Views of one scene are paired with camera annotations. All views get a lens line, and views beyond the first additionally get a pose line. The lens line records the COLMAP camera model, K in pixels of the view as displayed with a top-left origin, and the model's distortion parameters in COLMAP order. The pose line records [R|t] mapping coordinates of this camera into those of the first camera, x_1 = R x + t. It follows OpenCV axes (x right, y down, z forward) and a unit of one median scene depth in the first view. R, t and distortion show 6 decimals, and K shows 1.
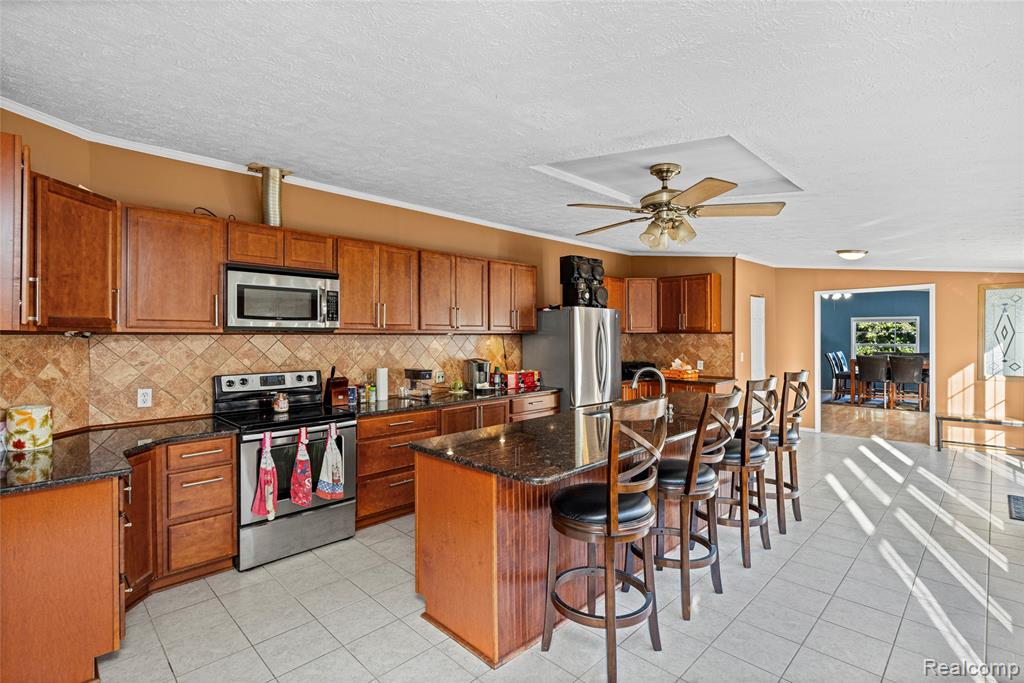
lens RADIAL K [[487.6, 0, 508.1], [0, 487.6, 334.2], [0, 0, 1]] dist [-0.000402, -0.000012]
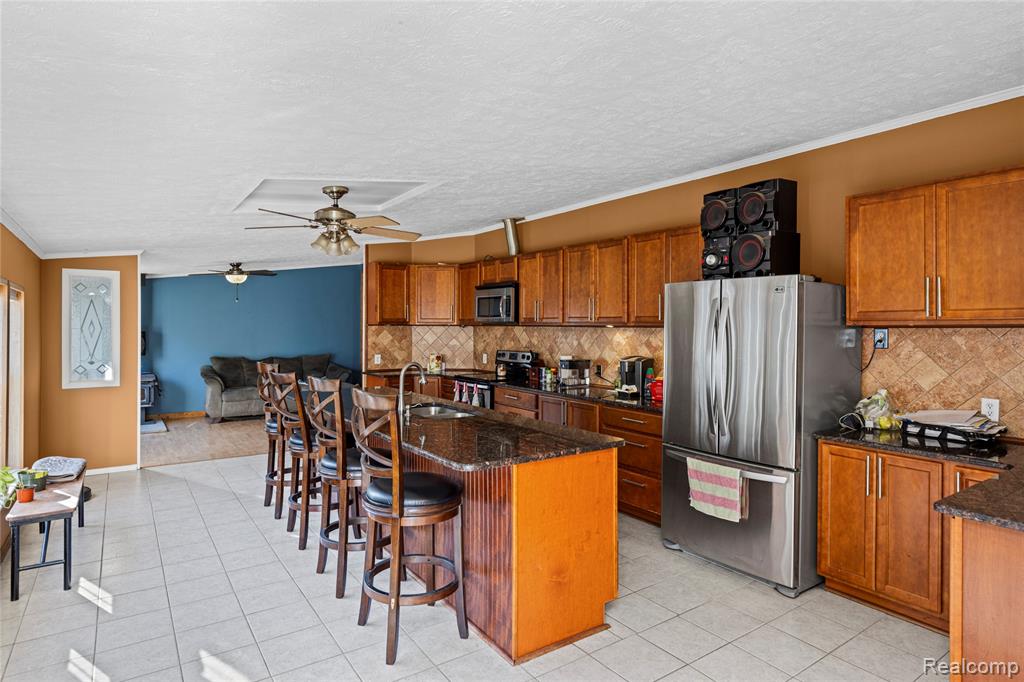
lens RADIAL K [[560.8, 0, 513.7], [0, 560.8, 331.8], [0, 0, 1]] dist [-0.001692, -0.000190]
pose [[-0.168689, 0.011239, -0.985605, 1.137309], [-0.002699, 0.999926, 0.011864, -0.002802], [0.985666, 0.004661, -0.168647, 1.181056]]
